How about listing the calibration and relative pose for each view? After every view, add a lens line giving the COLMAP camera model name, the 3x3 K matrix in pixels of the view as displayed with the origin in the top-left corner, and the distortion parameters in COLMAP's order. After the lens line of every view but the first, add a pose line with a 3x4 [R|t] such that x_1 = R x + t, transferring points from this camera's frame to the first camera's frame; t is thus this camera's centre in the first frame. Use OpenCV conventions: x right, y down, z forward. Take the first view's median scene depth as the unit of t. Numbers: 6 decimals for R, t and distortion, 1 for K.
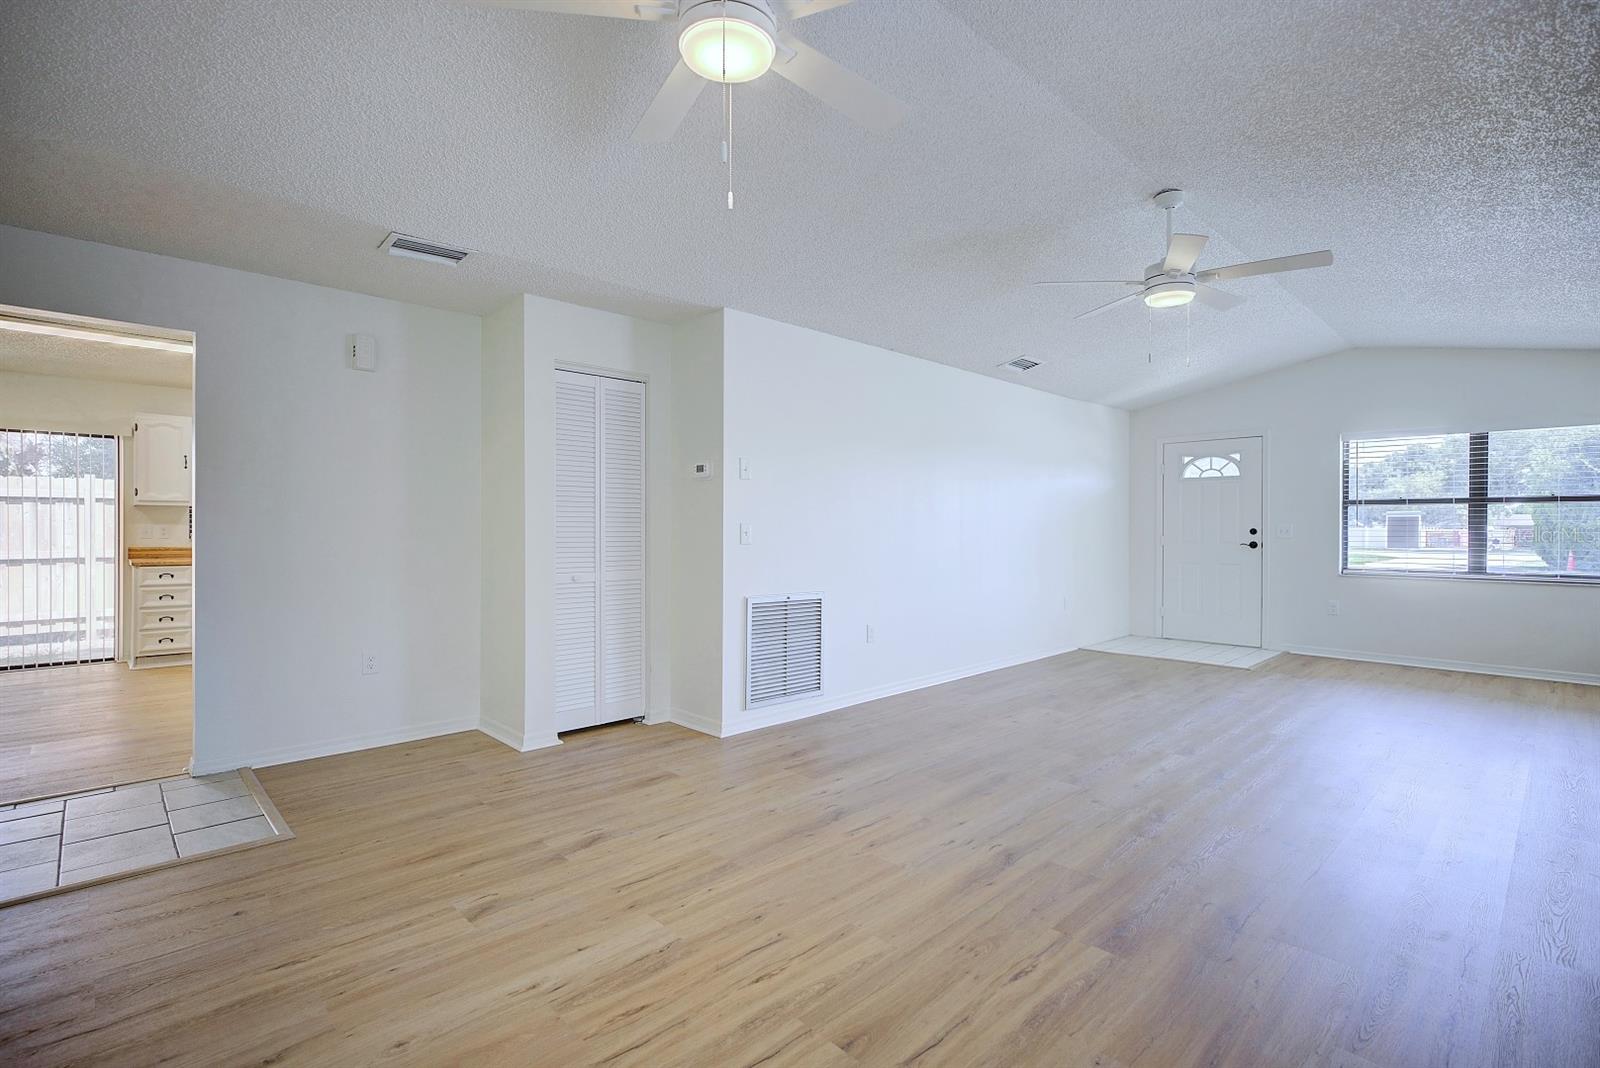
lens RADIAL K [[755.3, 0, 802.2], [0, 755.3, 531.9], [0, 0, 1]] dist [-0.001414, -0.000862]
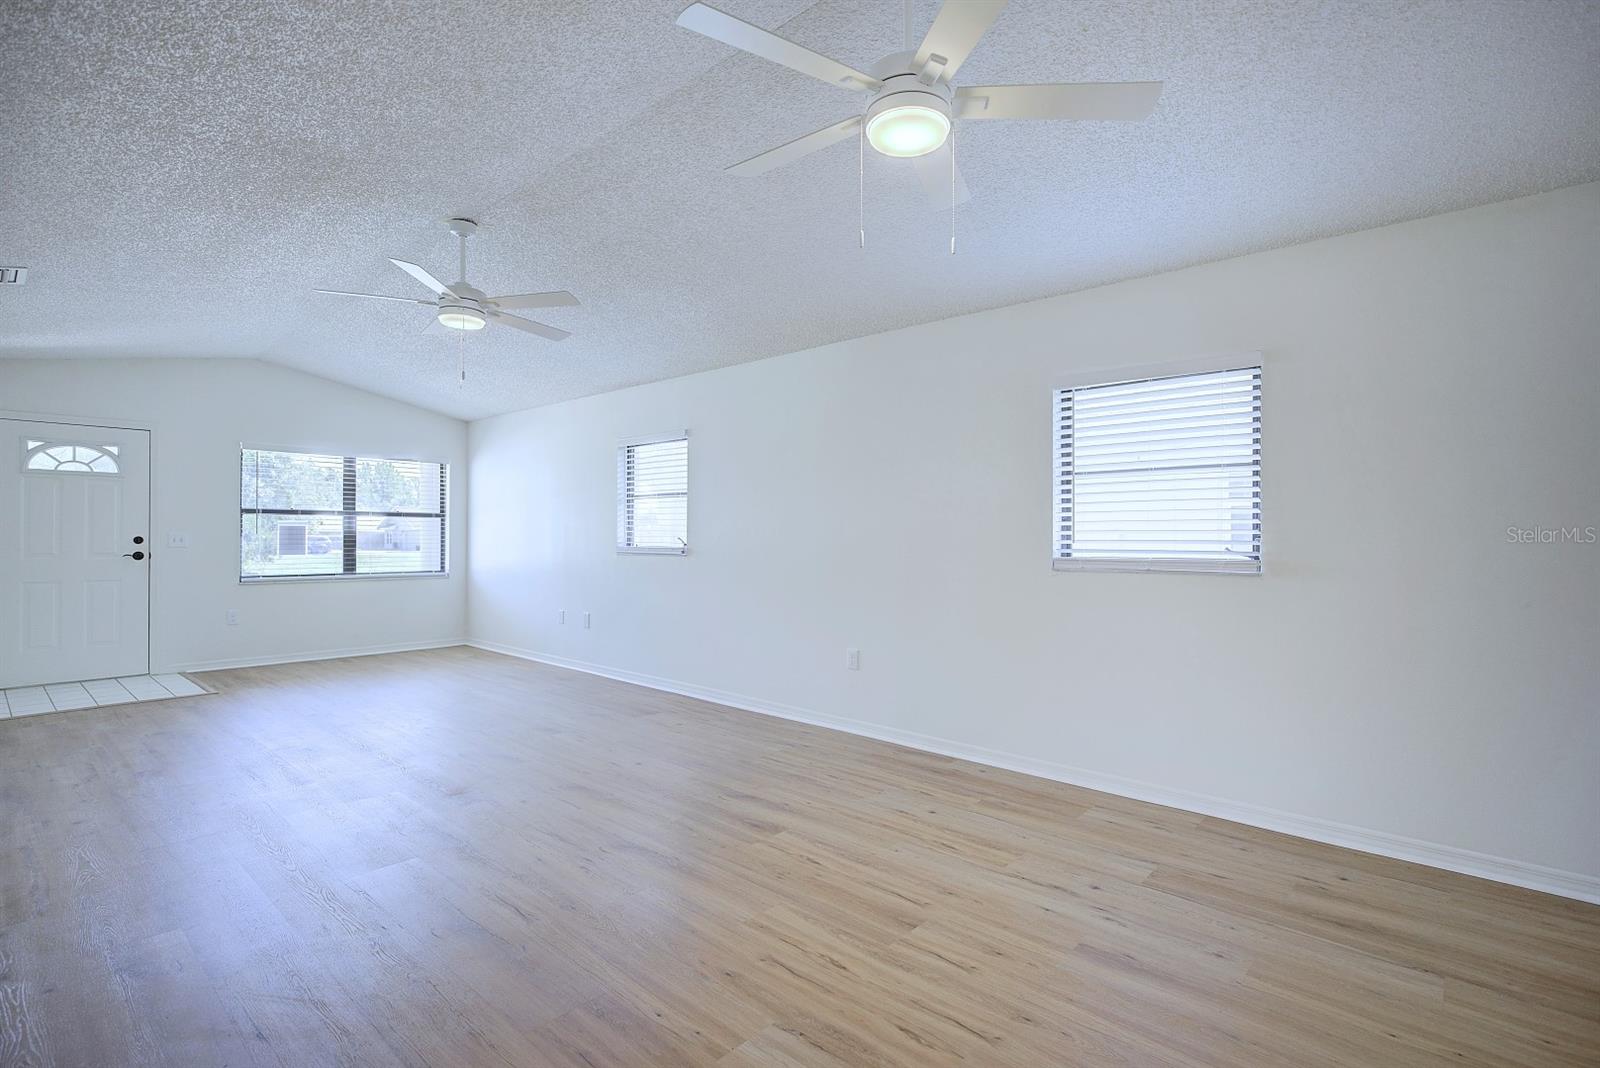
lens RADIAL K [[755.3, 0, 802.2], [0, 755.3, 531.9], [0, 0, 1]] dist [-0.001414, -0.000862]
pose [[-0.069383, 0.003806, 0.997583, -0.341034], [0.001877, 0.999991, -0.003685, -0.005884], [-0.997588, 0.001617, -0.069389, 0.342628]]
